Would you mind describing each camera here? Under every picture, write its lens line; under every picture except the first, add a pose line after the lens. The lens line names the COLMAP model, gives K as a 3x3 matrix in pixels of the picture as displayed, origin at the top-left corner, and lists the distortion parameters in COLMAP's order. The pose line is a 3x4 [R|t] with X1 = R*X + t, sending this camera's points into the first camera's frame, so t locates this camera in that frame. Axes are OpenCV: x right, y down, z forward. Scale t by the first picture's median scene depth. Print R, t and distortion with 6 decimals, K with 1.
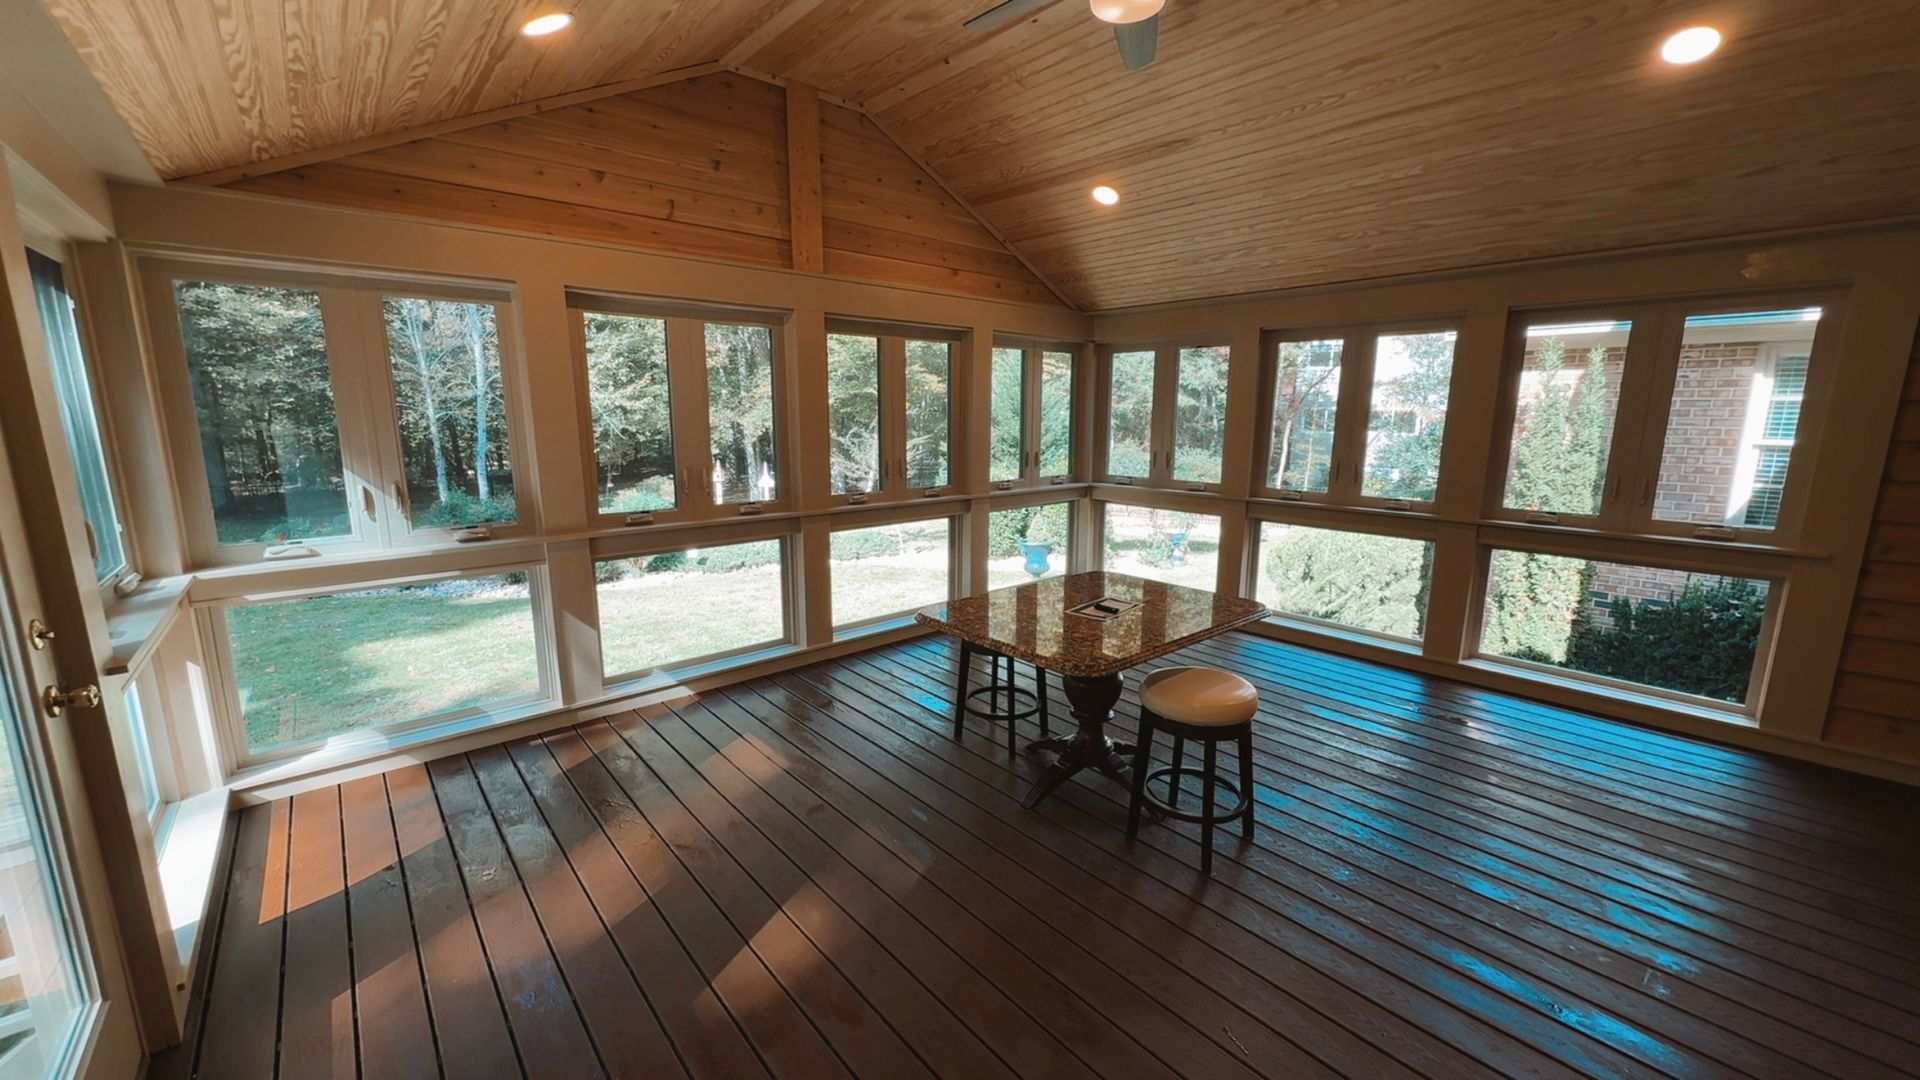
lens RADIAL K [[733.7, 0, 976.5], [0, 733.7, 537.5], [0, 0, 1]] dist [0.012101, 0.000001]
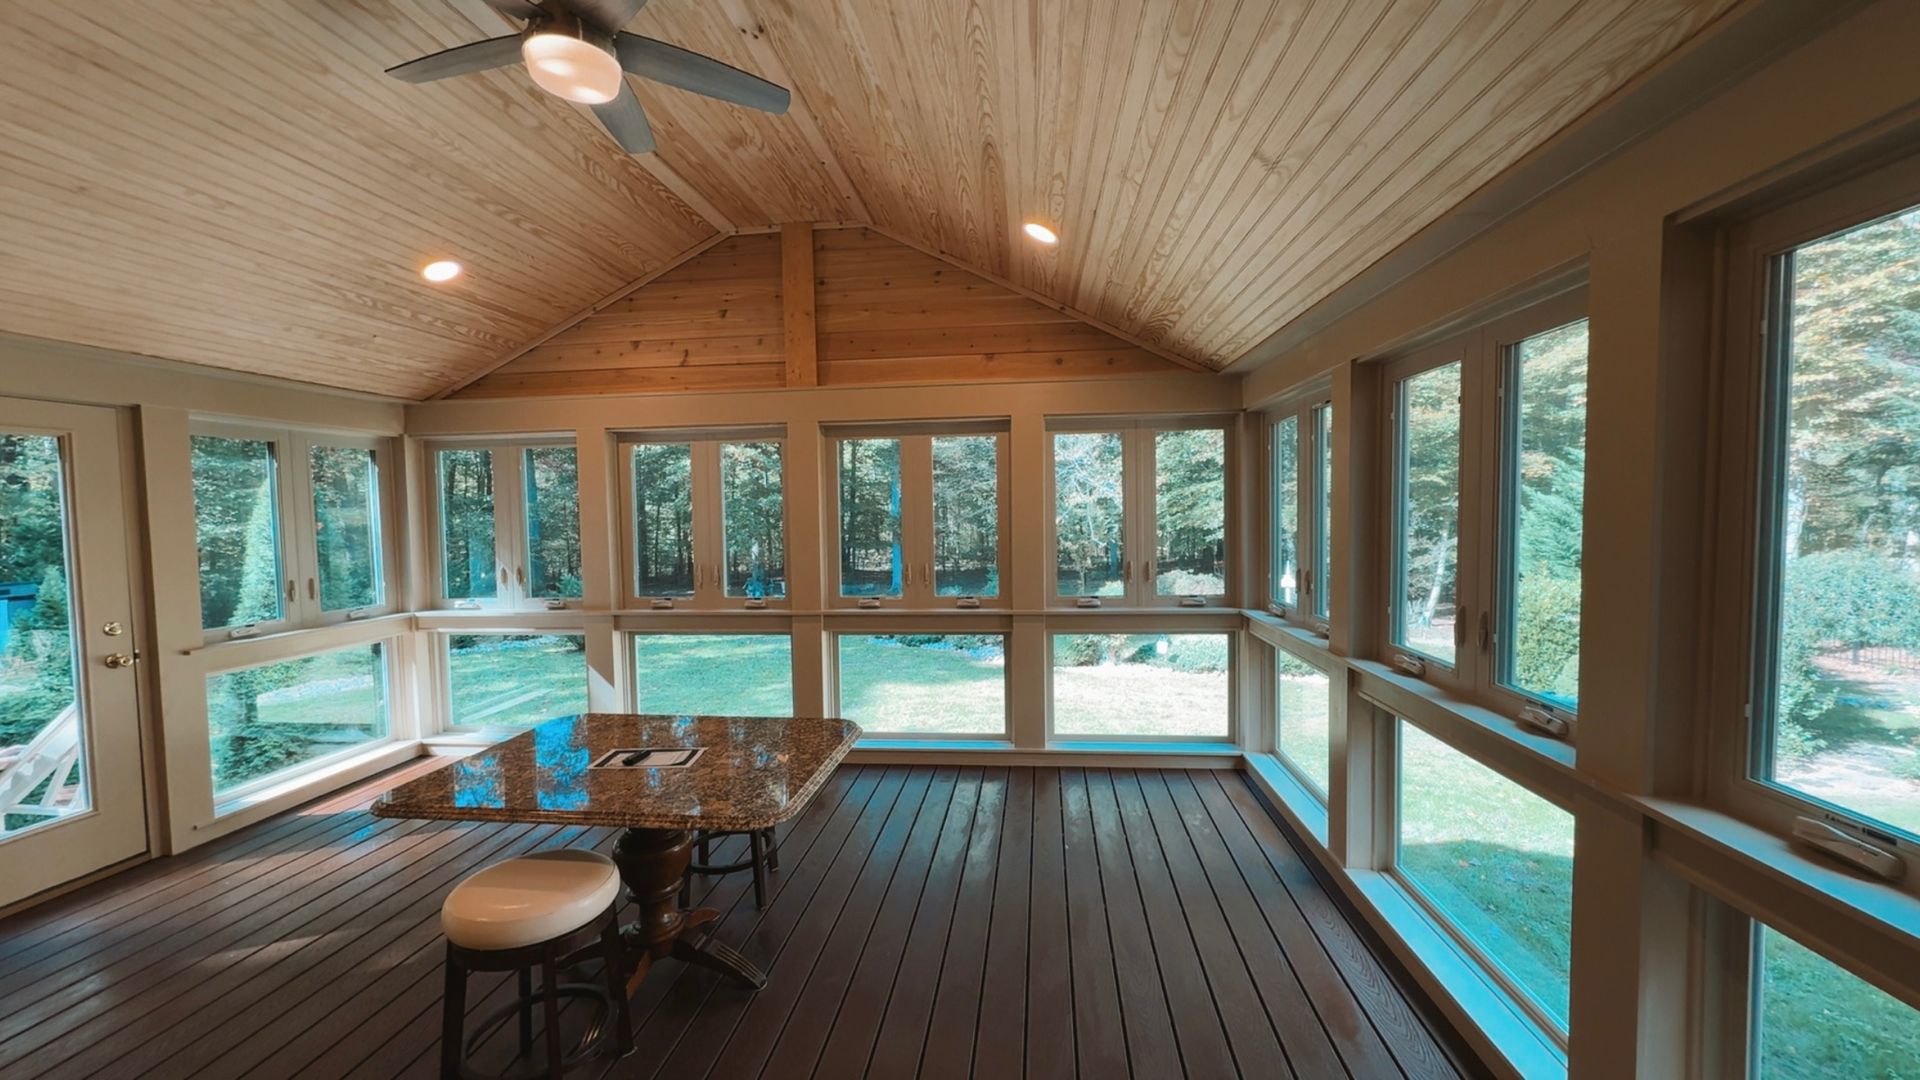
lens RADIAL K [[733.7, 0, 967.8], [0, 733.7, 543.4], [0, 0, 1]] dist [0.012101, 0.000001]
pose [[0.672617, 0.029405, -0.739407, 0.545660], [-0.105487, 0.992816, -0.056475, -0.075230], [0.732434, 0.115984, 0.670886, 0.363088]]
